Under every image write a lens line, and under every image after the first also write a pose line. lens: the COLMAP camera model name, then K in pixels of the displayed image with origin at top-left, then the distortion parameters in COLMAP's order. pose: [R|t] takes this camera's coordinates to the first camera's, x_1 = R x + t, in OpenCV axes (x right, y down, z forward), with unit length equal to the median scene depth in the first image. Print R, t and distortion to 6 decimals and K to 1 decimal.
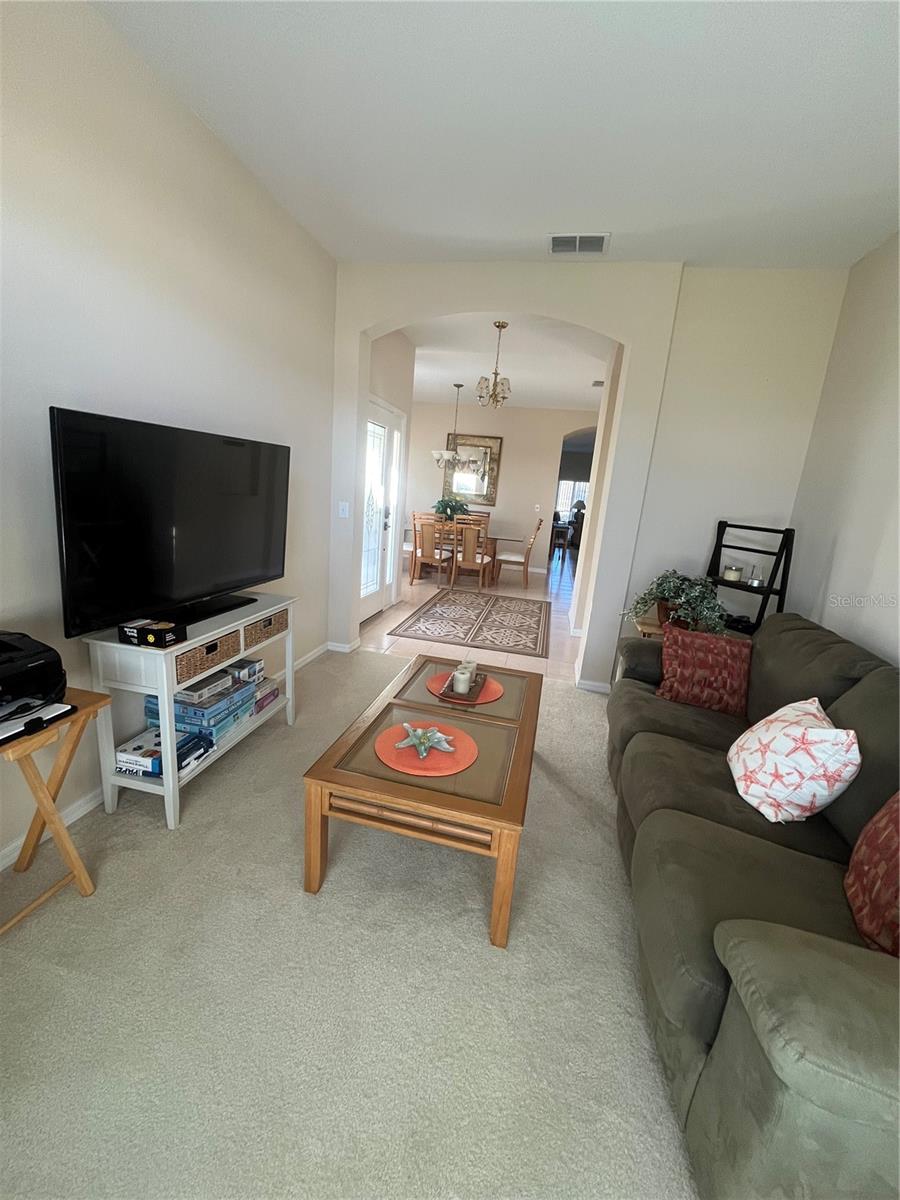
lens RADIAL K [[482.3, 0, 450.0], [0, 482.3, 600.0], [0, 0, 1]] dist [-0.002751, -0.000207]
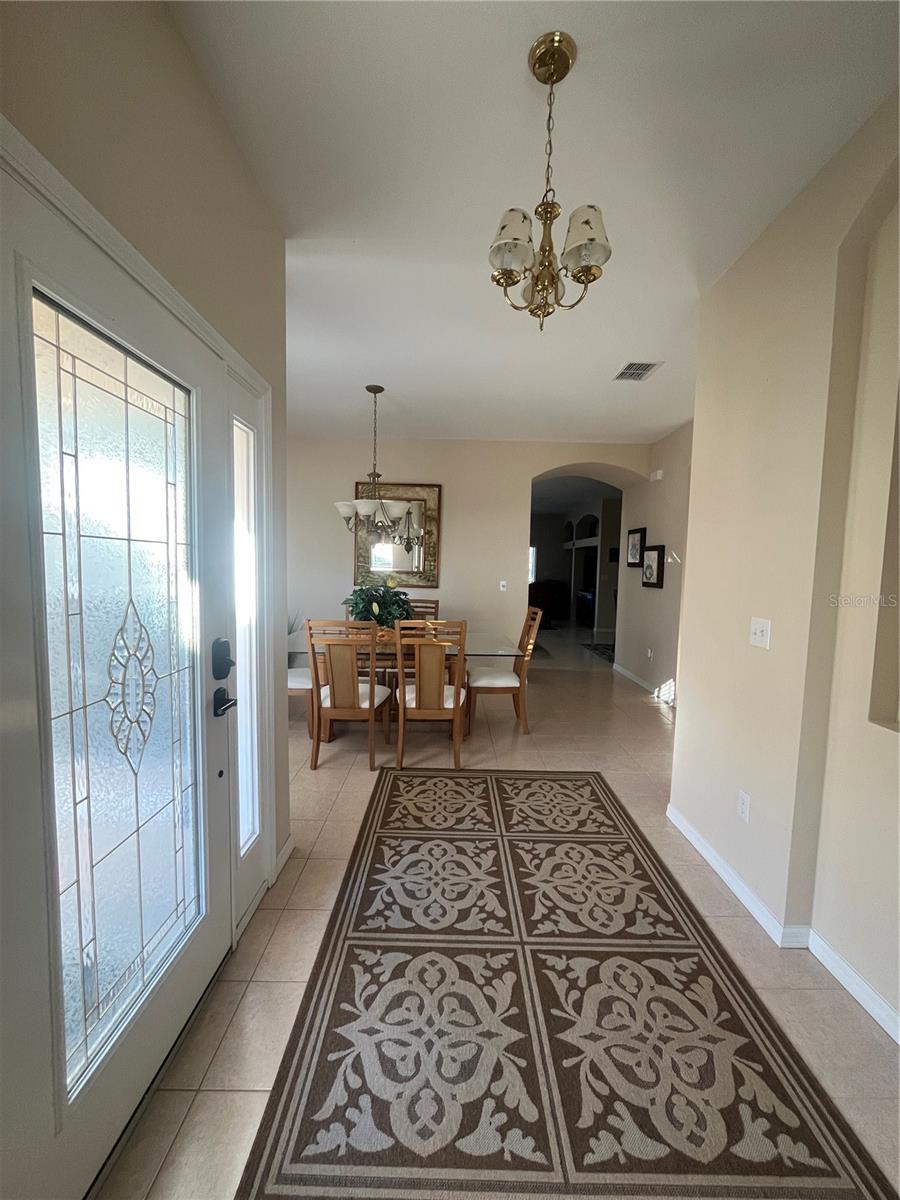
lens RADIAL K [[482.3, 0, 450.0], [0, 482.3, 600.0], [0, 0, 1]] dist [-0.002751, -0.000207]
pose [[0.975460, -0.079544, 0.205306, -0.032800], [0.108002, 0.985436, -0.131343, -0.115928], [-0.191869, 0.150293, 0.969845, 0.469345]]
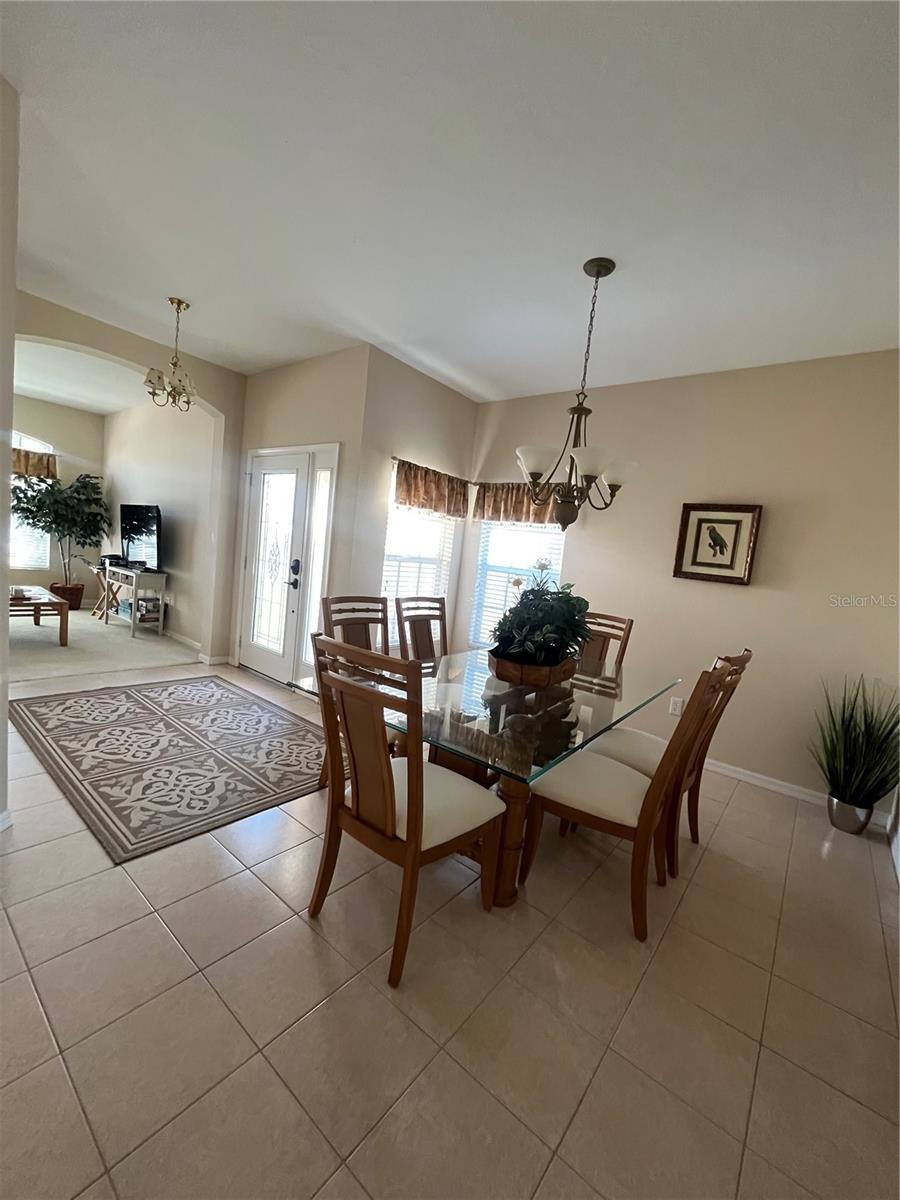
lens RADIAL K [[482.3, 0, 450.0], [0, 482.3, 600.0], [0, 0, 1]] dist [-0.002751, -0.000207]
pose [[-0.431553, -0.047445, -0.900839, 0.364258], [-0.342938, 0.932269, 0.115187, -0.228234], [0.834359, 0.358641, -0.418594, 1.143845]]
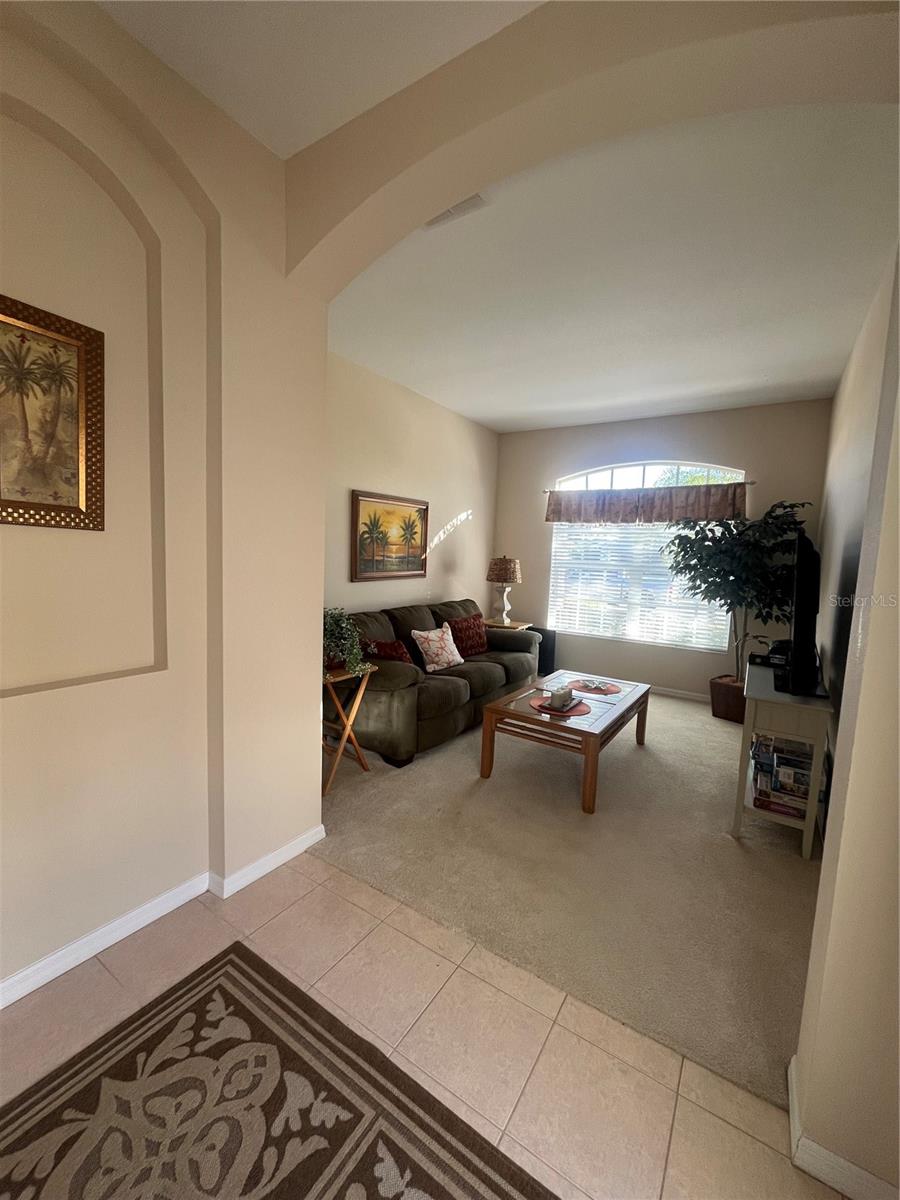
lens RADIAL K [[482.3, 0, 450.0], [0, 482.3, 600.0], [0, 0, 1]] dist [-0.002751, -0.000207]
pose [[-0.926954, -0.157527, 0.340503, -0.030749], [-0.035857, 0.940625, 0.337548, -0.172242], [-0.373458, 0.300682, -0.877564, 0.727748]]
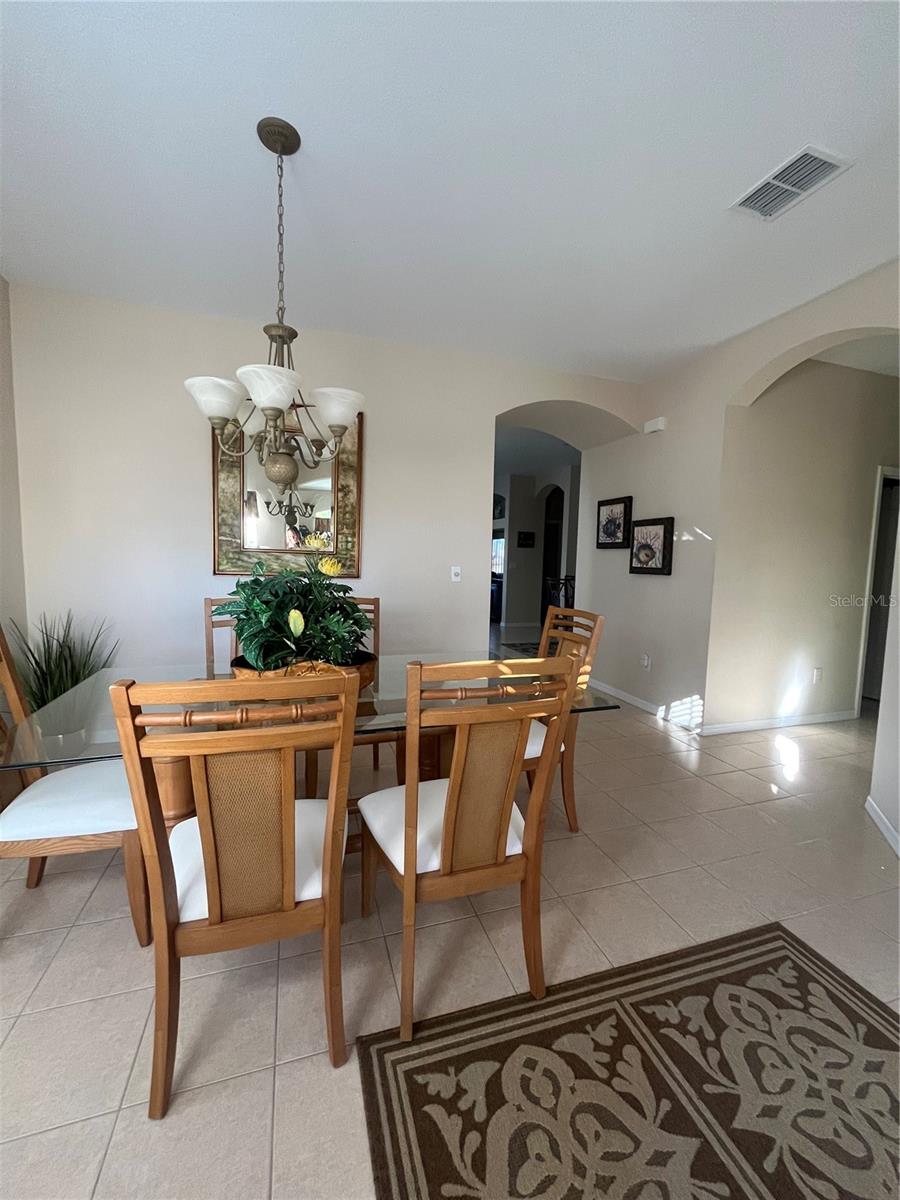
lens RADIAL K [[482.3, 0, 450.0], [0, 482.3, 600.0], [0, 0, 1]] dist [-0.002751, -0.000207]
pose [[0.863643, -0.106214, 0.492787, -0.056744], [0.161338, 0.984372, -0.070588, -0.169725], [-0.477588, 0.140468, 0.867282, 0.769586]]
